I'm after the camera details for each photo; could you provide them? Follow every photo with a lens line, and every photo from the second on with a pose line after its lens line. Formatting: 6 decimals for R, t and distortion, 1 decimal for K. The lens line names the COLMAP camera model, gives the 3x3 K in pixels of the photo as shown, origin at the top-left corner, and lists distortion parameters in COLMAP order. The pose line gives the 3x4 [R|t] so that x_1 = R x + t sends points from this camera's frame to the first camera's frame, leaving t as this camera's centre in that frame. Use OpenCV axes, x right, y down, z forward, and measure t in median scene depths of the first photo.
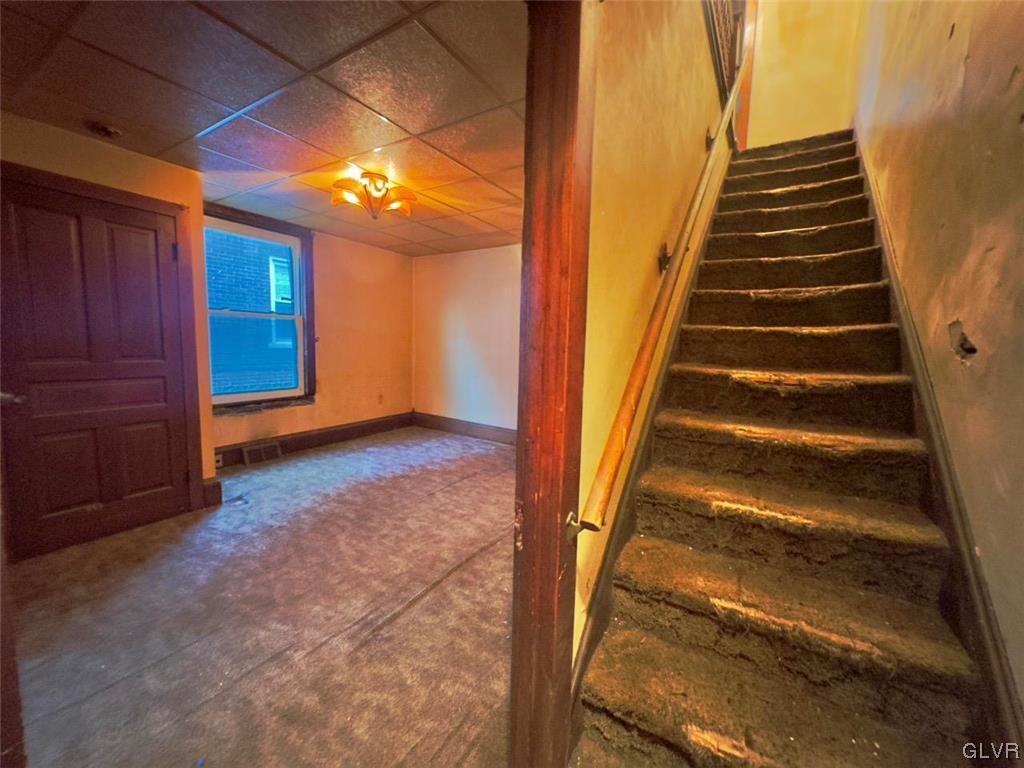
lens RADIAL K [[406.4, 0, 515.8], [0, 406.4, 384.6], [0, 0, 1]] dist [-0.003193, -0.000151]
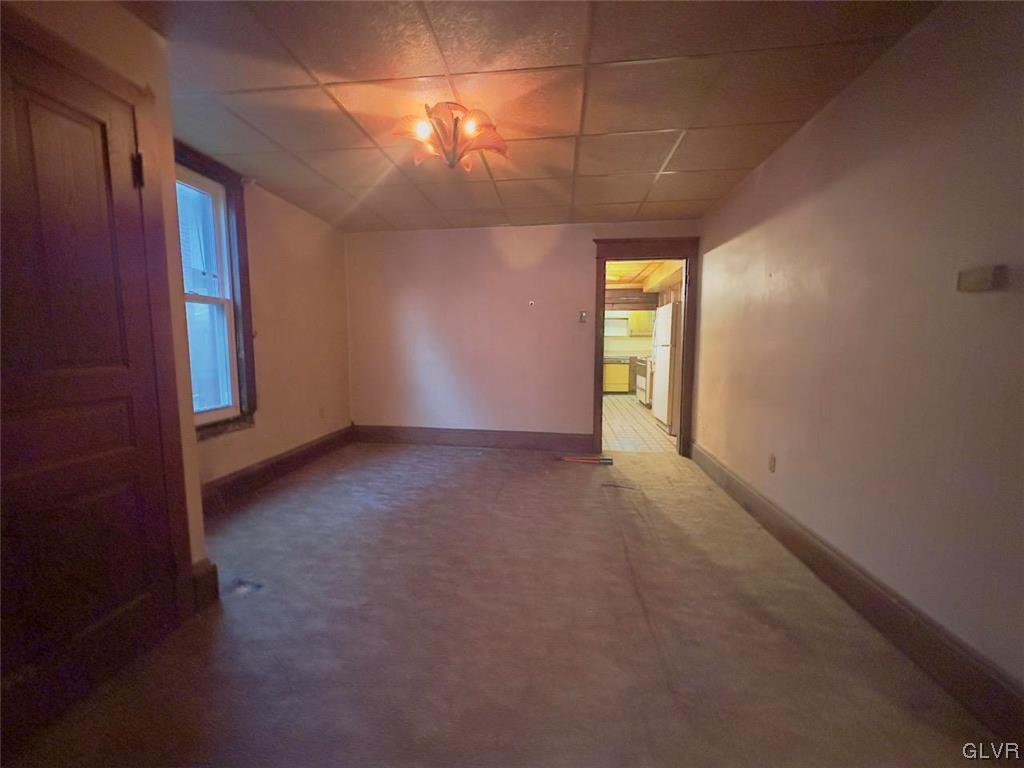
lens RADIAL K [[406.4, 0, 510.5], [0, 406.4, 383.7], [0, 0, 1]] dist [-0.003193, -0.000151]
pose [[0.904912, -0.070957, 0.419641, -0.465571], [0.072260, 0.997304, 0.012812, -0.004038], [-0.419419, 0.018730, 0.907600, 0.213555]]
